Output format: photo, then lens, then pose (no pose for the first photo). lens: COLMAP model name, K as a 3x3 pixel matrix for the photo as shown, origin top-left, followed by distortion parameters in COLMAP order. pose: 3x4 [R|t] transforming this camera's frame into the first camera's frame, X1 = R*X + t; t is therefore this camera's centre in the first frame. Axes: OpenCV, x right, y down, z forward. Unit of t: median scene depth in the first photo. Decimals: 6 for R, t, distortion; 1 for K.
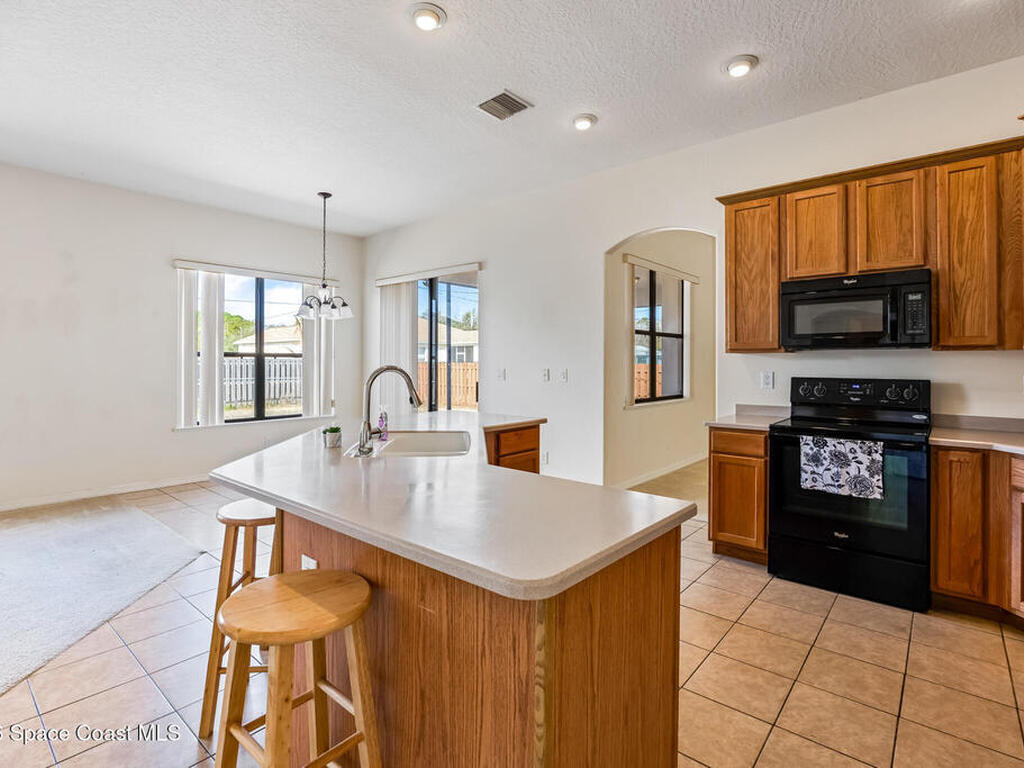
lens RADIAL K [[514.5, 0, 507.6], [0, 514.5, 362.9], [0, 0, 1]] dist [-0.005786, -0.001829]
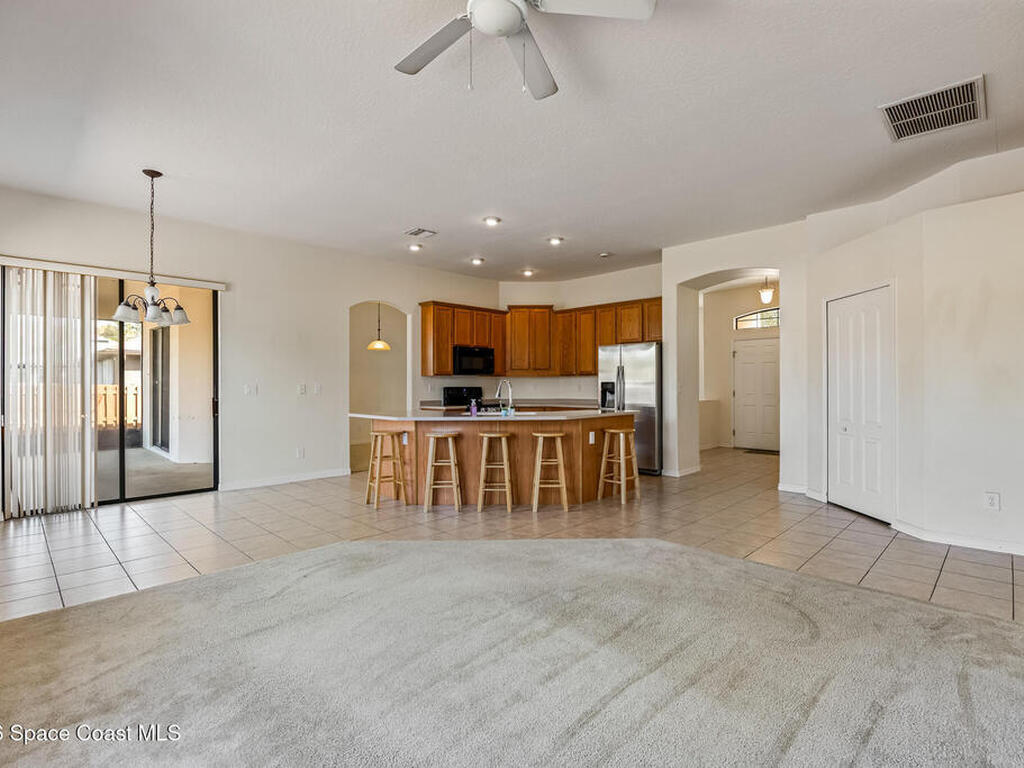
lens RADIAL K [[514.5, 0, 505.7], [0, 514.5, 387.3], [0, 0, 1]] dist [-0.005786, -0.001829]
pose [[0.078380, -0.003869, 0.996916, -1.285640], [0.002395, 0.999990, 0.003693, 0.017018], [-0.996921, 0.002098, 0.078388, 0.424335]]
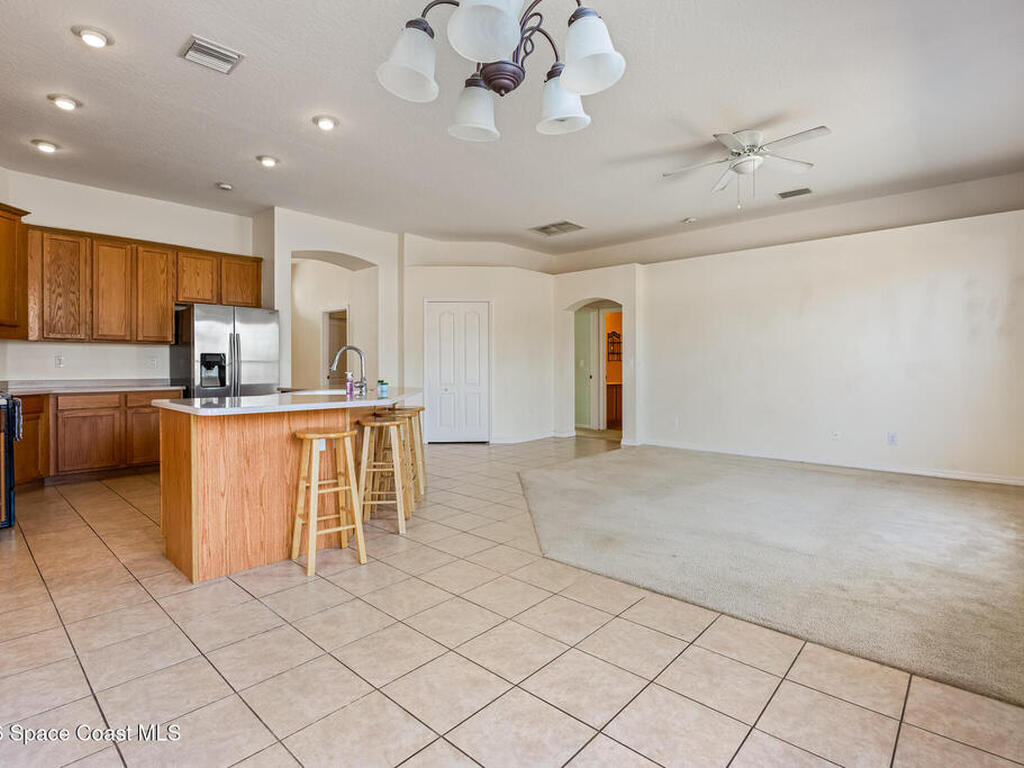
lens RADIAL K [[514.5, 0, 511.2], [0, 514.5, 377.1], [0, 0, 1]] dist [-0.005786, -0.001829]
pose [[-0.998226, -0.011431, 0.058433, -0.467718], [-0.009727, 0.999522, 0.029357, 0.020782], [-0.058741, 0.028737, -0.997860, 1.397367]]
